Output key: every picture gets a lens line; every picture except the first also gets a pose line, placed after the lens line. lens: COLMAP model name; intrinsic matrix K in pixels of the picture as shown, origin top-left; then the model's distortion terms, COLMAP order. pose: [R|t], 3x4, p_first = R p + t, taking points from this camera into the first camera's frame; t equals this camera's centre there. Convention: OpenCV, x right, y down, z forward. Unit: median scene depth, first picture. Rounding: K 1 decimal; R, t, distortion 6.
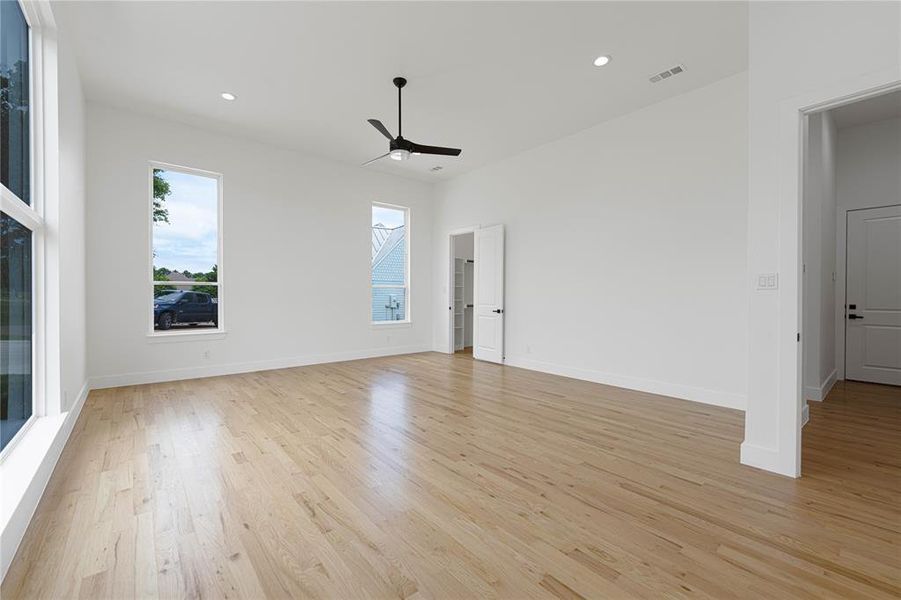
lens RADIAL K [[370.8, 0, 445.1], [0, 370.8, 290.0], [0, 0, 1]] dist [-0.002205, -0.000225]
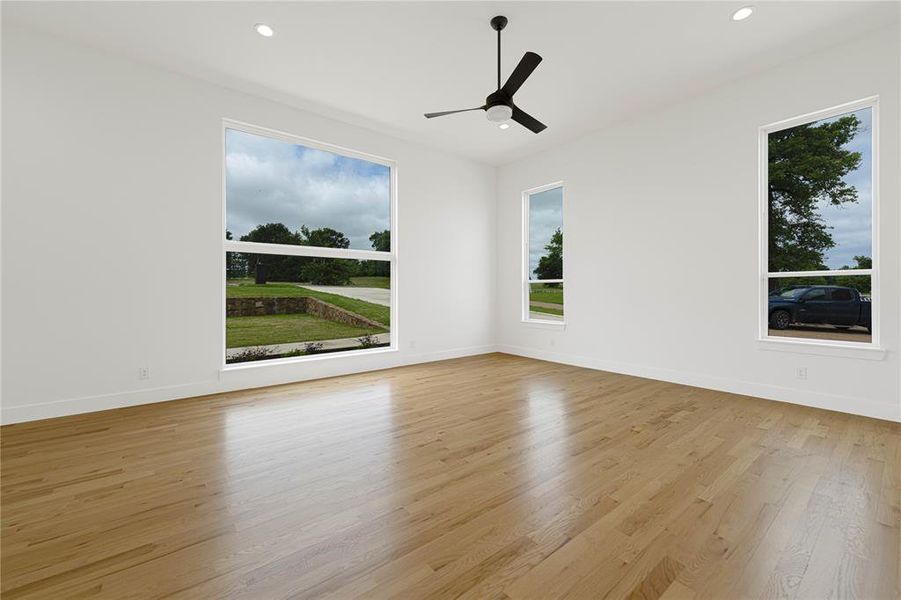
lens RADIAL K [[370.8, 0, 445.1], [0, 370.8, 290.0], [0, 0, 1]] dist [-0.002205, -0.000225]
pose [[-0.017204, -0.003992, -0.999844, 0.767918], [0.014980, 0.999879, -0.004250, 0.017453], [0.999740, -0.015051, -0.017142, 1.020618]]
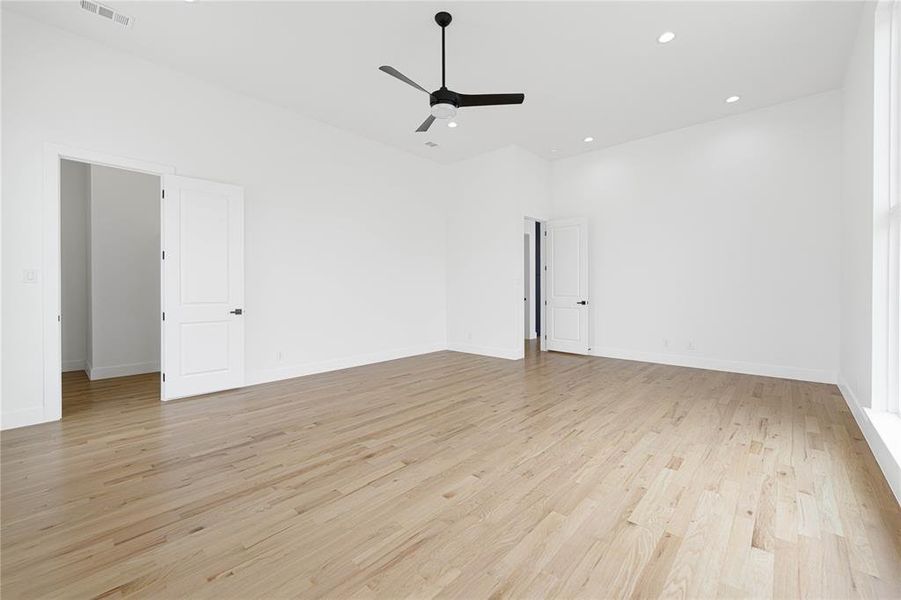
lens RADIAL K [[370.8, 0, 445.1], [0, 370.8, 290.0], [0, 0, 1]] dist [-0.002205, -0.000225]
pose [[-0.128045, -0.008459, 0.991732, -1.031882], [-0.010588, 0.999918, 0.007161, 0.013816], [-0.991712, -0.009584, -0.128124, 1.251397]]
